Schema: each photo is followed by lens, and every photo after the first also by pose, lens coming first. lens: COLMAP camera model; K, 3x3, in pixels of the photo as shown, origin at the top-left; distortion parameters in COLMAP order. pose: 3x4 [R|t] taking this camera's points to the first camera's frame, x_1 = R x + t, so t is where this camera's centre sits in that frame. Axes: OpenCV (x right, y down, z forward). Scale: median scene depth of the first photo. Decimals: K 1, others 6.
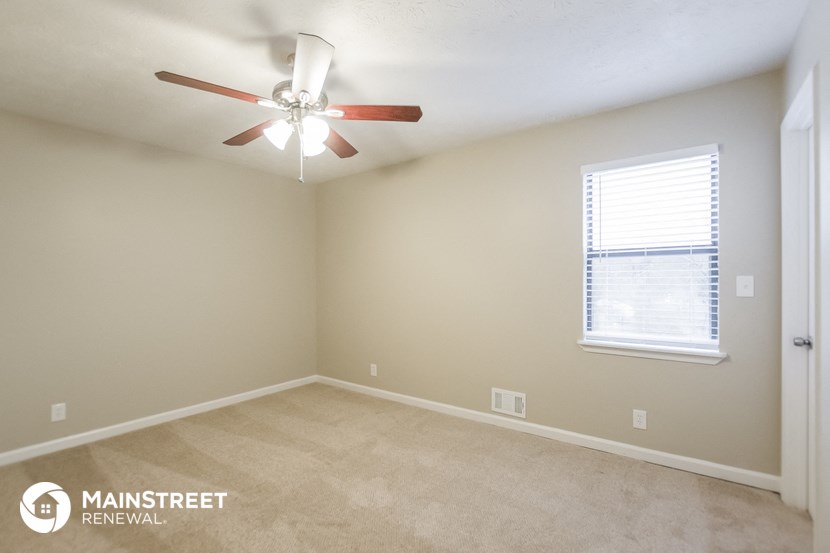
lens RADIAL K [[398.3, 0, 415.0], [0, 398.3, 276.5], [0, 0, 1]] dist [-0.000667, -0.000374]
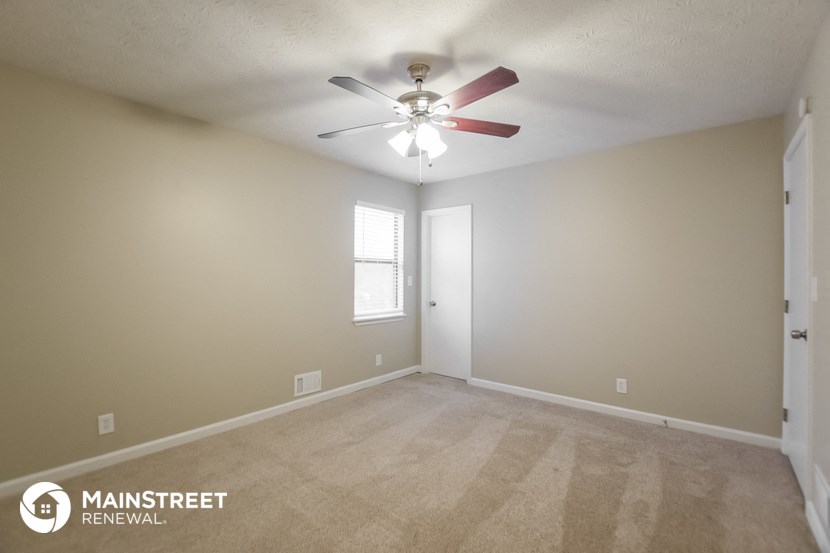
lens RADIAL K [[398.3, 0, 415.0], [0, 398.3, 276.5], [0, 0, 1]] dist [-0.000667, -0.000374]
pose [[0.049679, -0.003342, 0.998760, -1.185405], [-0.006463, 0.999972, 0.003668, -0.004930], [-0.998744, -0.006637, 0.049656, 0.814816]]
